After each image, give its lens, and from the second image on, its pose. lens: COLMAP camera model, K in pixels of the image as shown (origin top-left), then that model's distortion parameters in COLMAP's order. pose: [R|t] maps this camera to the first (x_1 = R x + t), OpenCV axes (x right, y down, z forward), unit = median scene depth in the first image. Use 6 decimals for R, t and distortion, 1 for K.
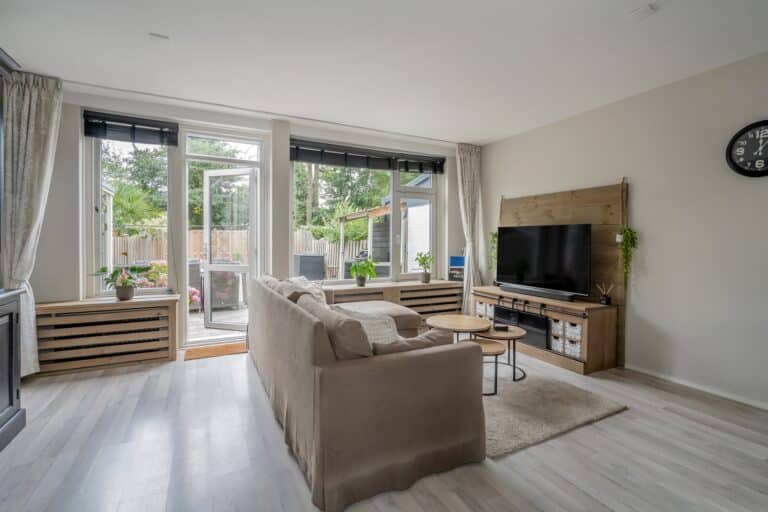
lens RADIAL K [[356.1, 0, 387.2], [0, 356.1, 241.8], [0, 0, 1]] dist [0.001272, 0.000165]
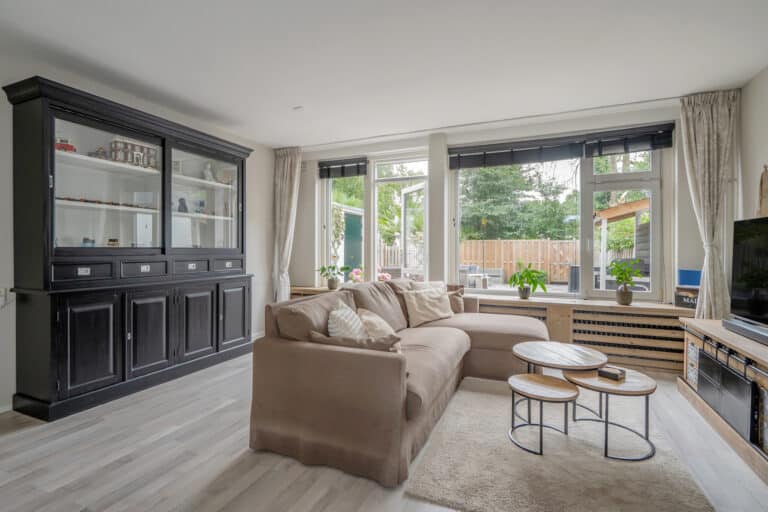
lens RADIAL K [[366.2, 0, 388.0], [0, 366.2, 251.4], [0, 0, 1]] dist [-0.001568, -0.000111]
pose [[0.640535, 0.000012, -0.767929, 0.442247], [-0.002368, 0.999995, -0.001960, 0.012109], [0.767925, 0.003074, 0.640532, 0.186896]]
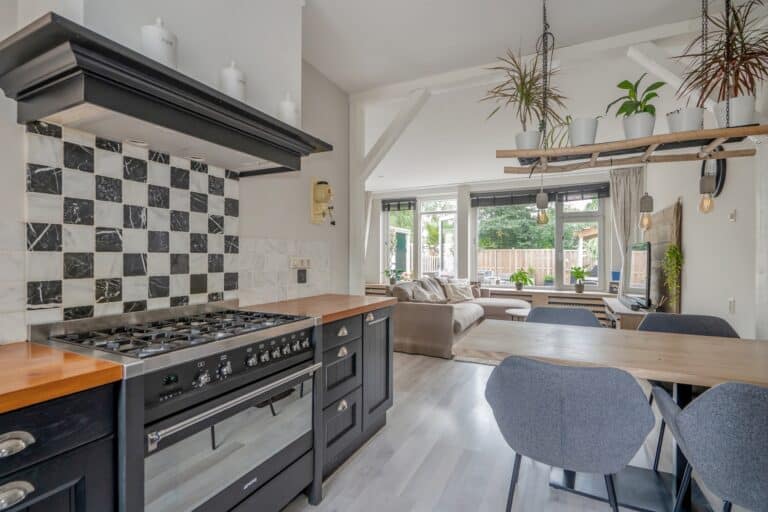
lens RADIAL K [[365.4, 0, 384.0], [0, 365.4, 256.0], [0, 0, 1]] dist [0.001806, 0.000559]
pose [[0.592230, -0.005111, -0.805752, 0.843210], [-0.003048, 0.999959, -0.008584, 0.006201], [0.805763, 0.007540, 0.592190, -0.299104]]
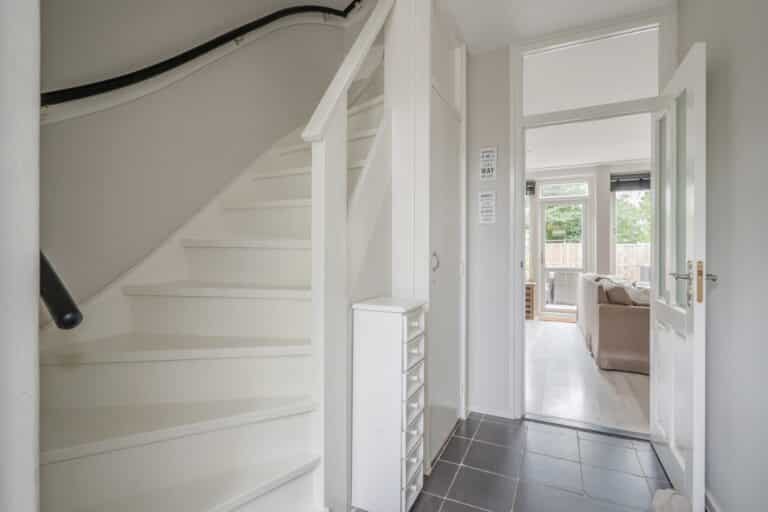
lens RADIAL K [[365.4, 0, 384.0], [0, 365.4, 256.0], [0, 0, 1]] dist [0.001806, 0.000559]
pose [[0.614282, -0.001336, -0.789086, 0.311808], [0.002094, 0.999998, -0.000062, 0.020155], [0.789084, -0.001614, 0.614283, -0.575035]]
